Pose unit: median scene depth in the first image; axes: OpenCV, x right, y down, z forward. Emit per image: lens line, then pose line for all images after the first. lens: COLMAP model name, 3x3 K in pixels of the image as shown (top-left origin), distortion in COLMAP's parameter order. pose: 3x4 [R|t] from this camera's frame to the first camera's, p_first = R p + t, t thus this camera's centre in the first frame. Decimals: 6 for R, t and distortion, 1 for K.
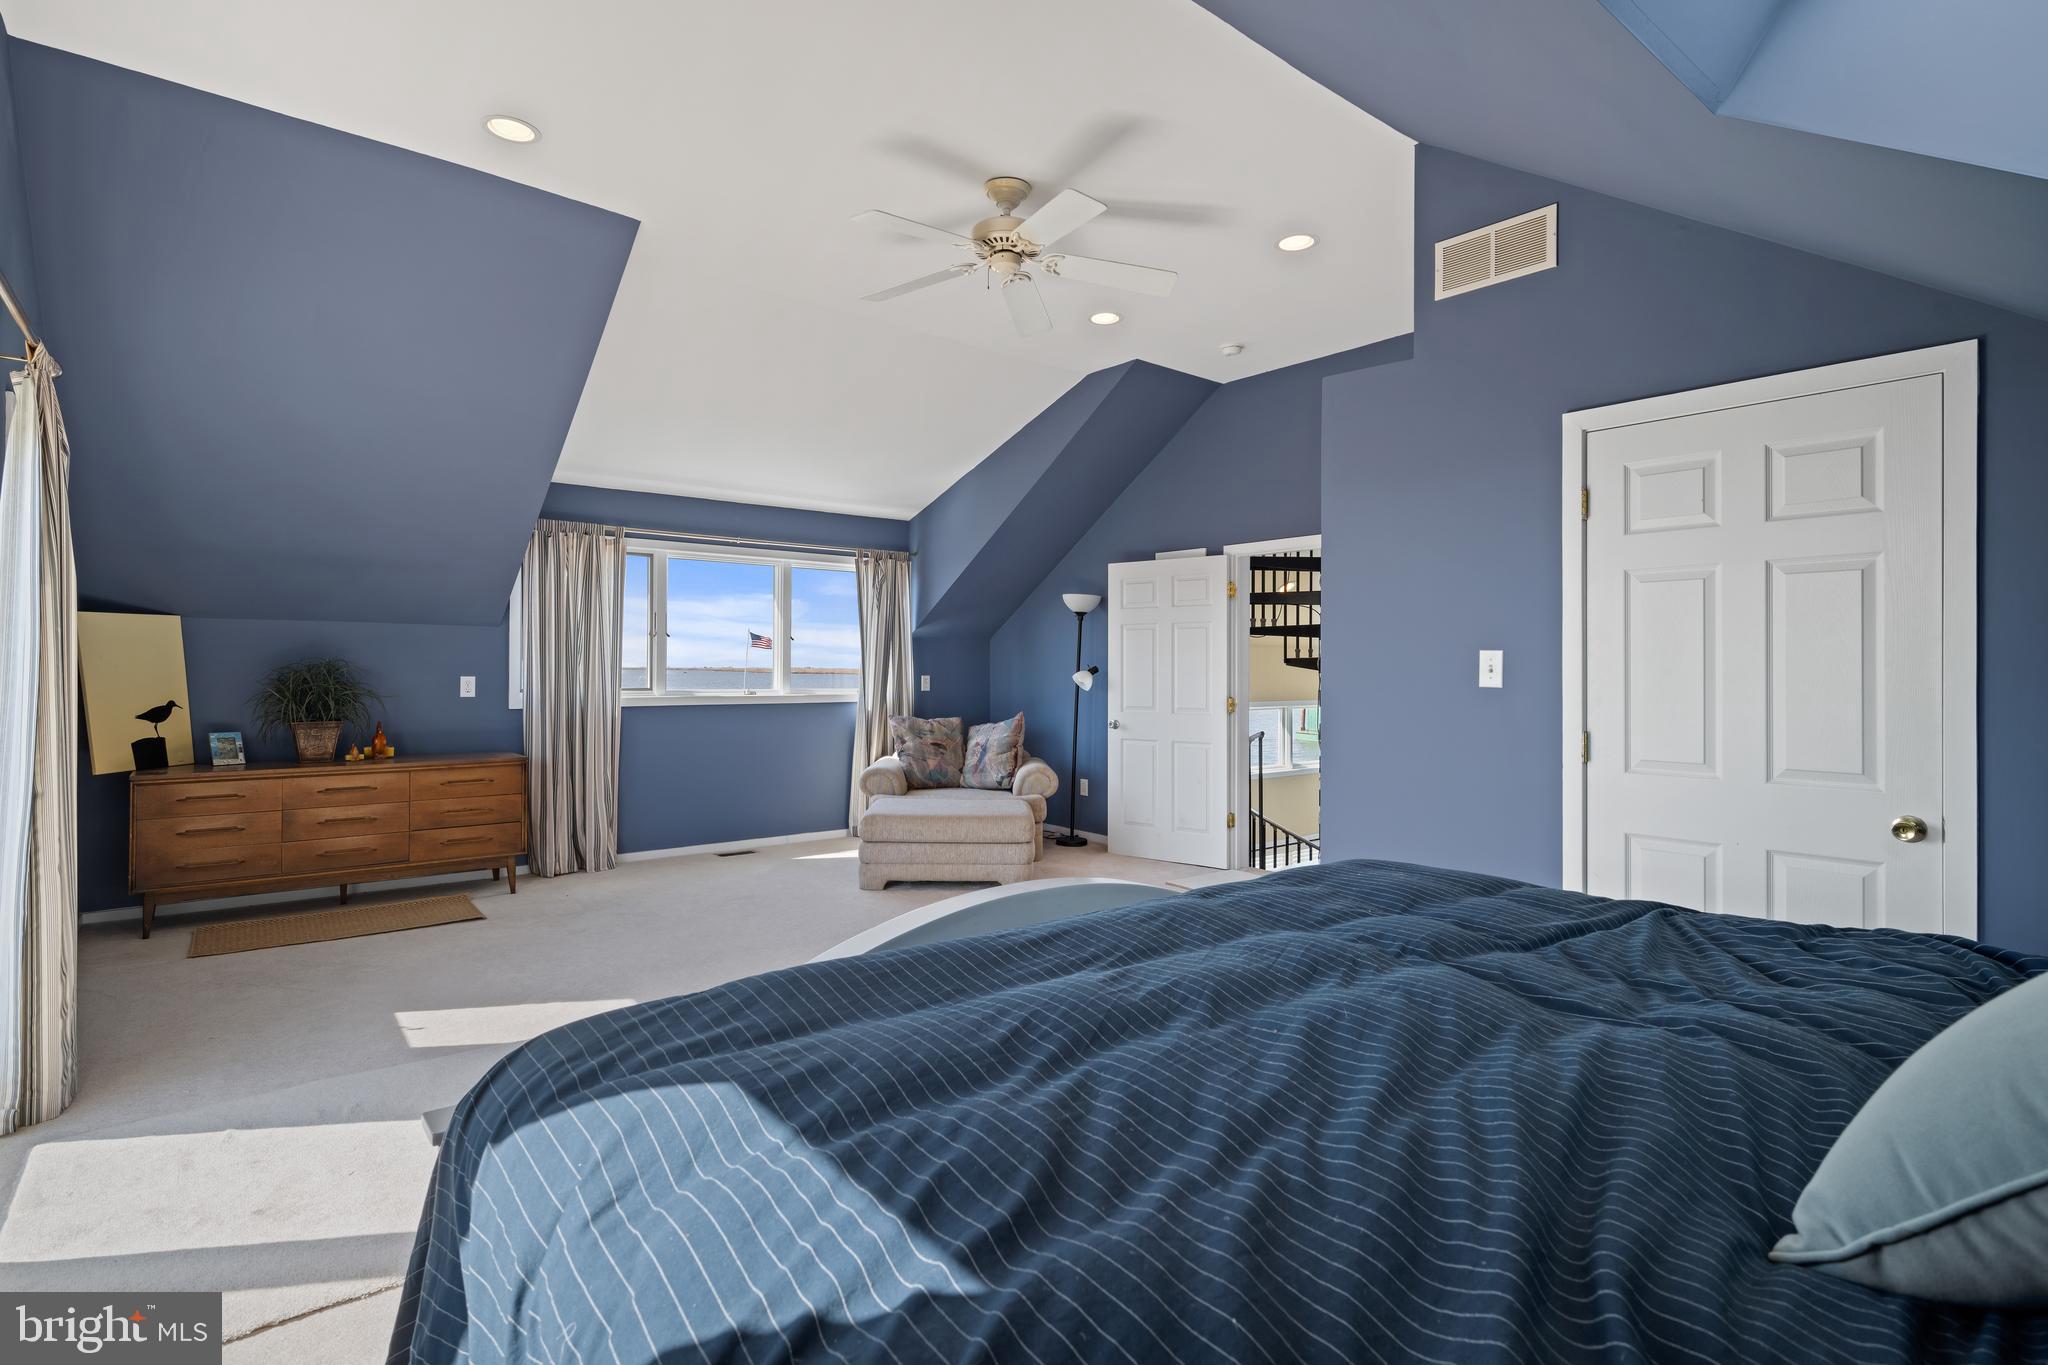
lens RADIAL K [[995.1, 0, 1026.5], [0, 995.1, 659.8], [0, 0, 1]] dist [0.003215, 0.000286]
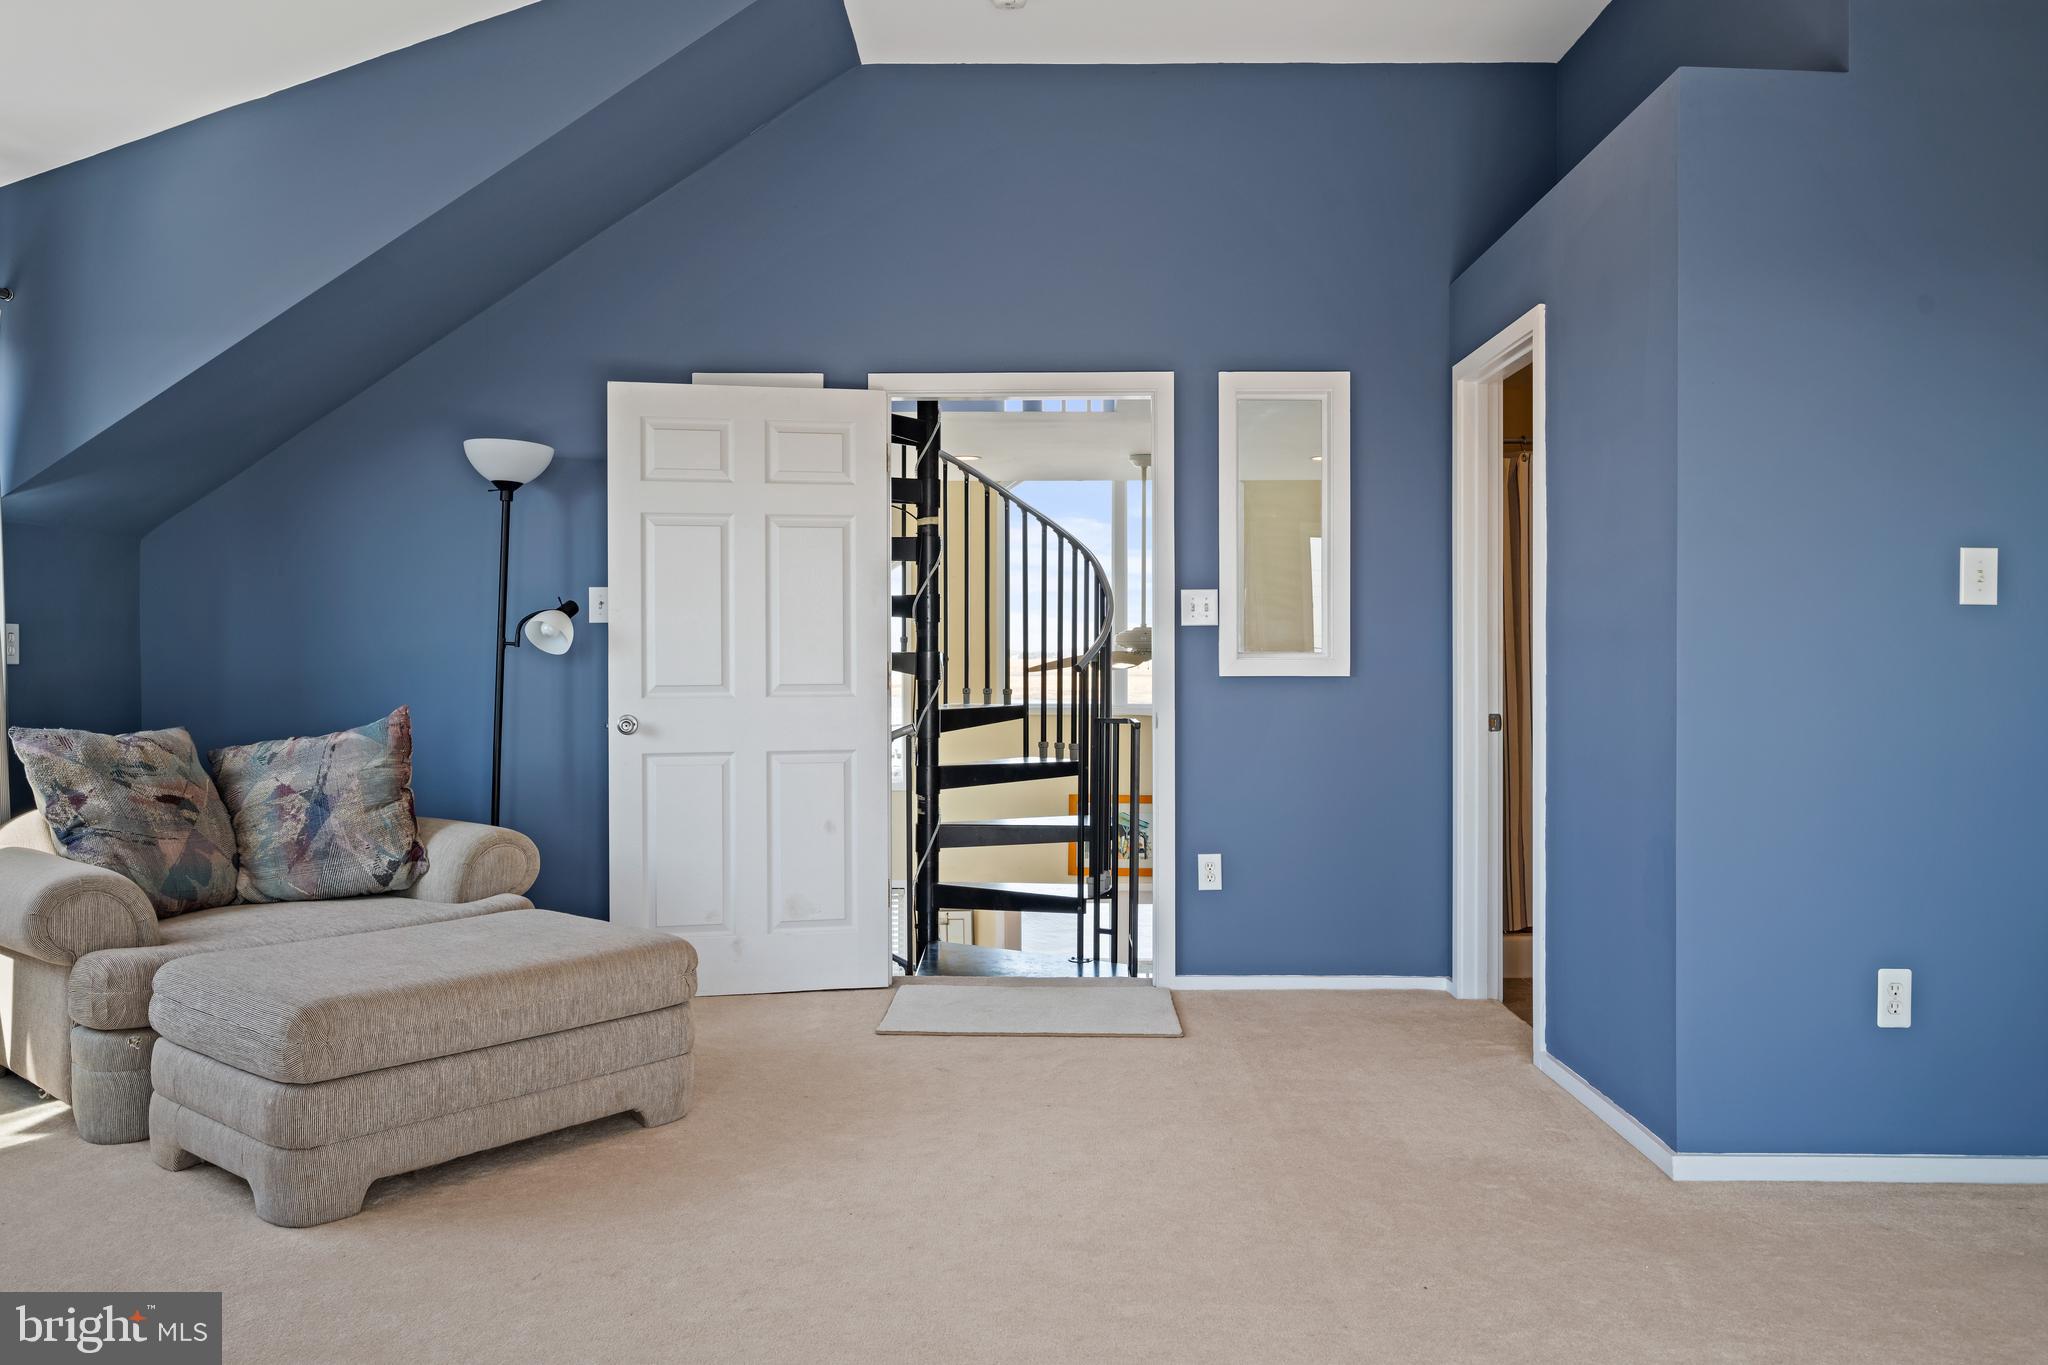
lens RADIAL K [[1469.0, 0, 1024.0], [0, 1469.0, 682.5], [0, 0, 1]] dist [-0.004400, -0.004166]
pose [[0.642211, -0.017715, 0.766323, -0.324125], [-0.002534, 0.999678, 0.025234, 0.026949], [-0.766524, -0.018147, 0.641959, 0.414281]]
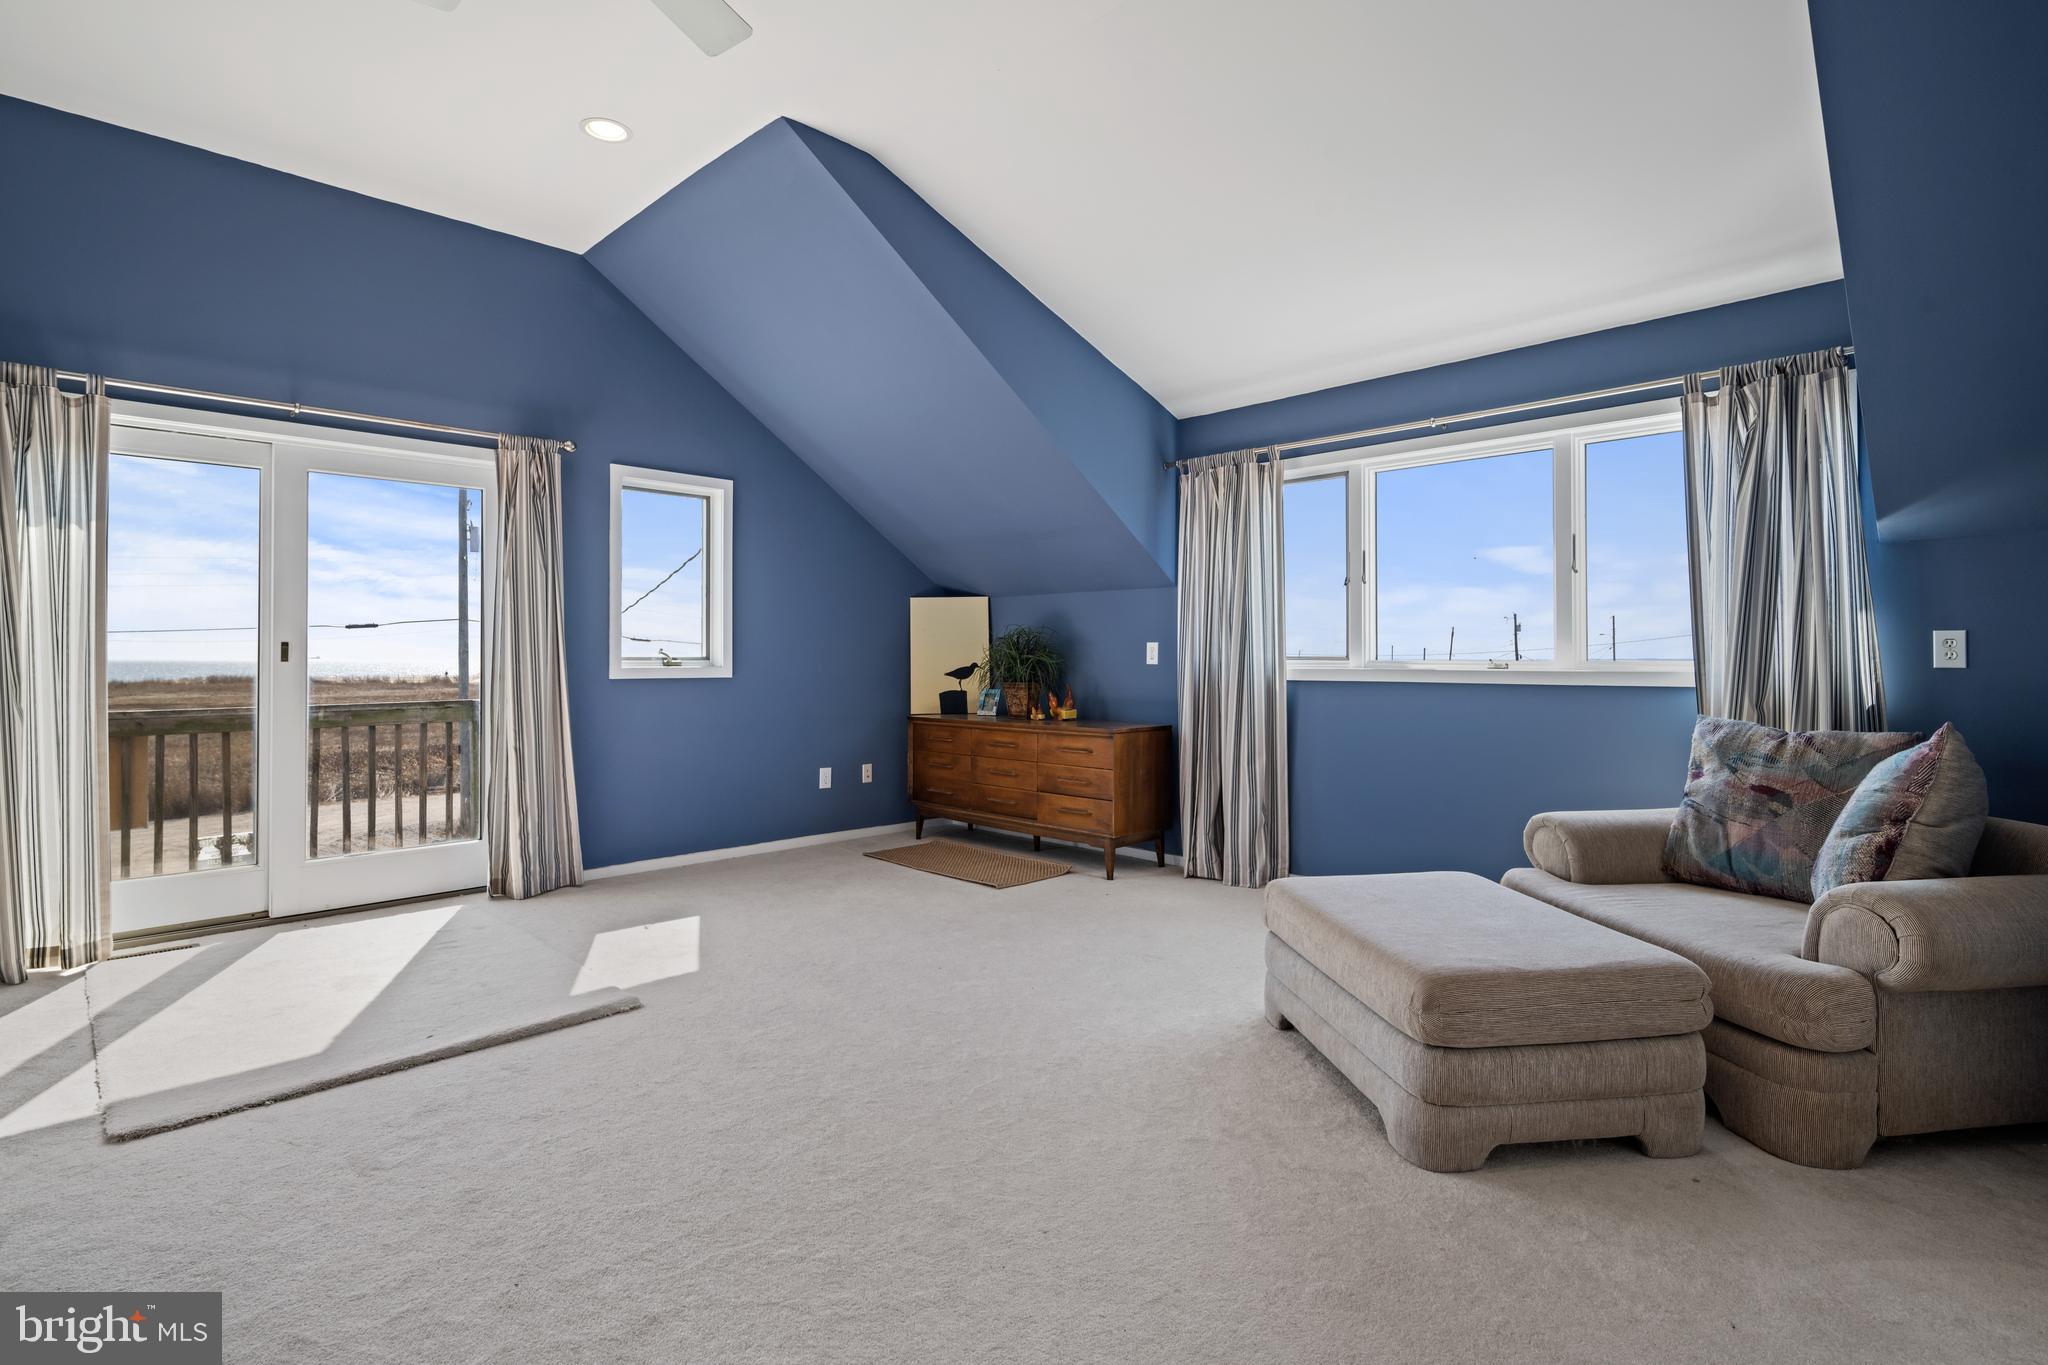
lens RADIAL K [[995.1, 0, 1026.5], [0, 995.1, 659.8], [0, 0, 1]] dist [0.003215, 0.000286]
pose [[0.101837, 0.000965, -0.994801, 0.313468], [0.013859, 0.999901, 0.002389, 0.025154], [0.994705, -0.014030, 0.101813, 0.677801]]
